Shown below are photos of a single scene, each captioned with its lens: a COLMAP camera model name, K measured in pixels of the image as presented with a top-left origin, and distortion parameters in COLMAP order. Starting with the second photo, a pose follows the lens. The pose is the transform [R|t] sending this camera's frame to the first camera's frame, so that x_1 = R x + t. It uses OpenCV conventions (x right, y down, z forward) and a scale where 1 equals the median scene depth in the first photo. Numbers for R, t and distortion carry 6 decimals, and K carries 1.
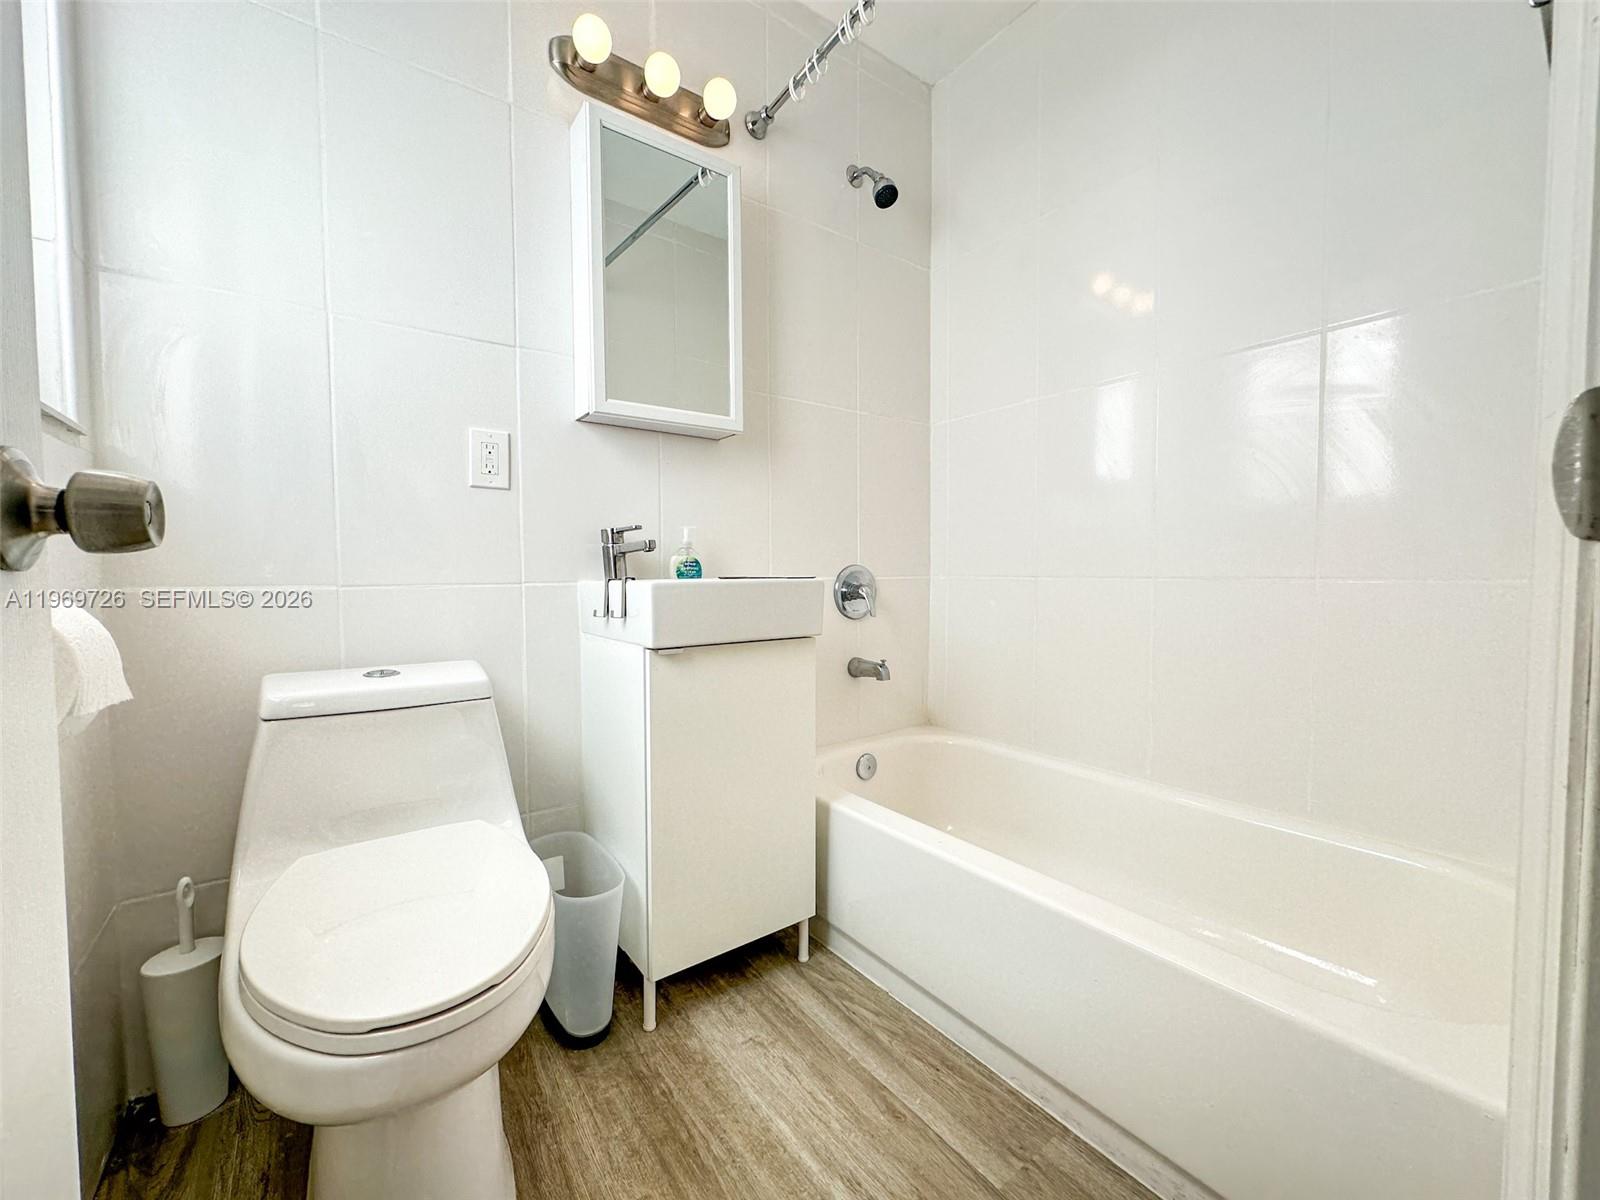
lens RADIAL K [[641.1, 0, 797.8], [0, 641.1, 594.9], [0, 0, 1]] dist [-0.003857, 0.000759]
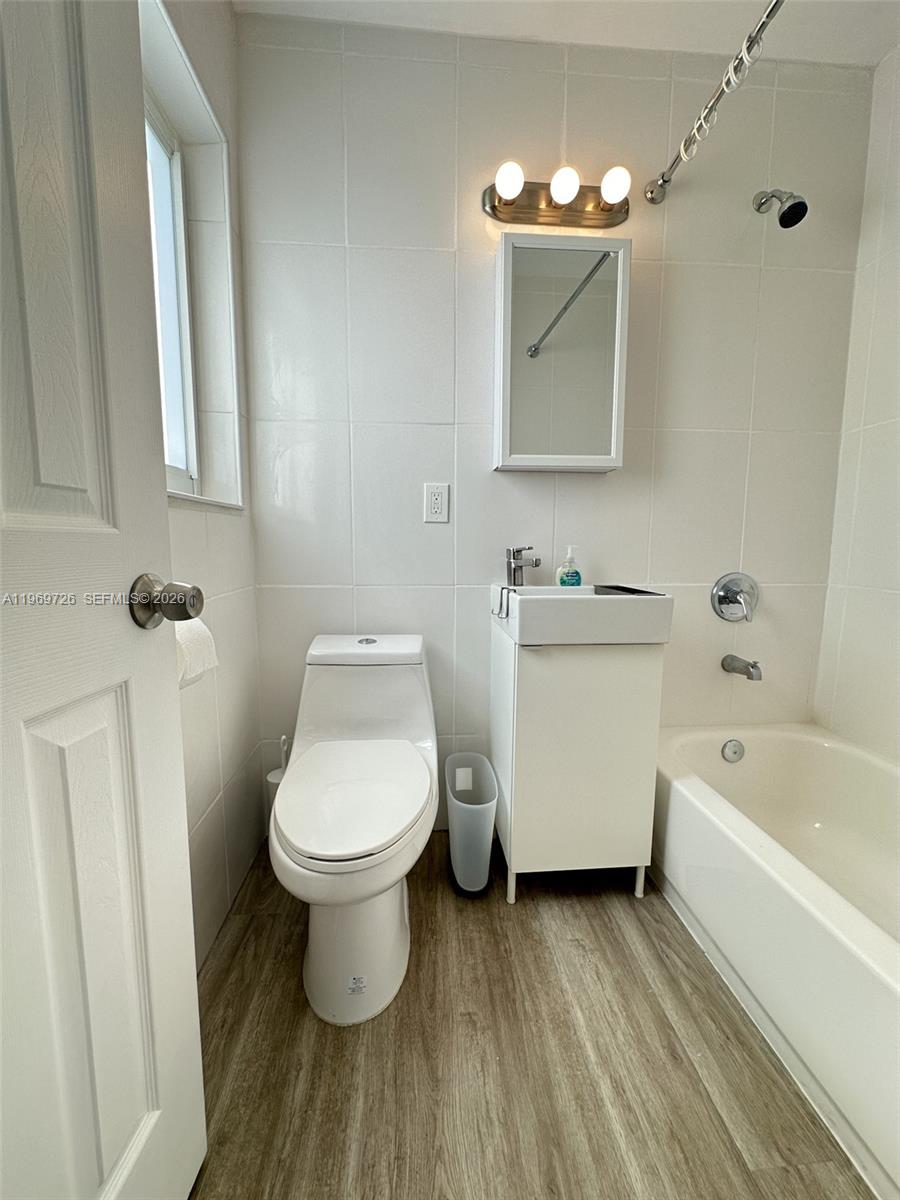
lens RADIAL K [[480.8, 0, 449.9], [0, 480.8, 597.6], [0, 0, 1]] dist [-0.003857, 0.000759]
pose [[0.847723, 0.067804, -0.526088, 0.158976], [-0.028640, 0.996201, 0.082244, -0.084368], [0.529665, -0.054653, 0.846444, 0.040778]]
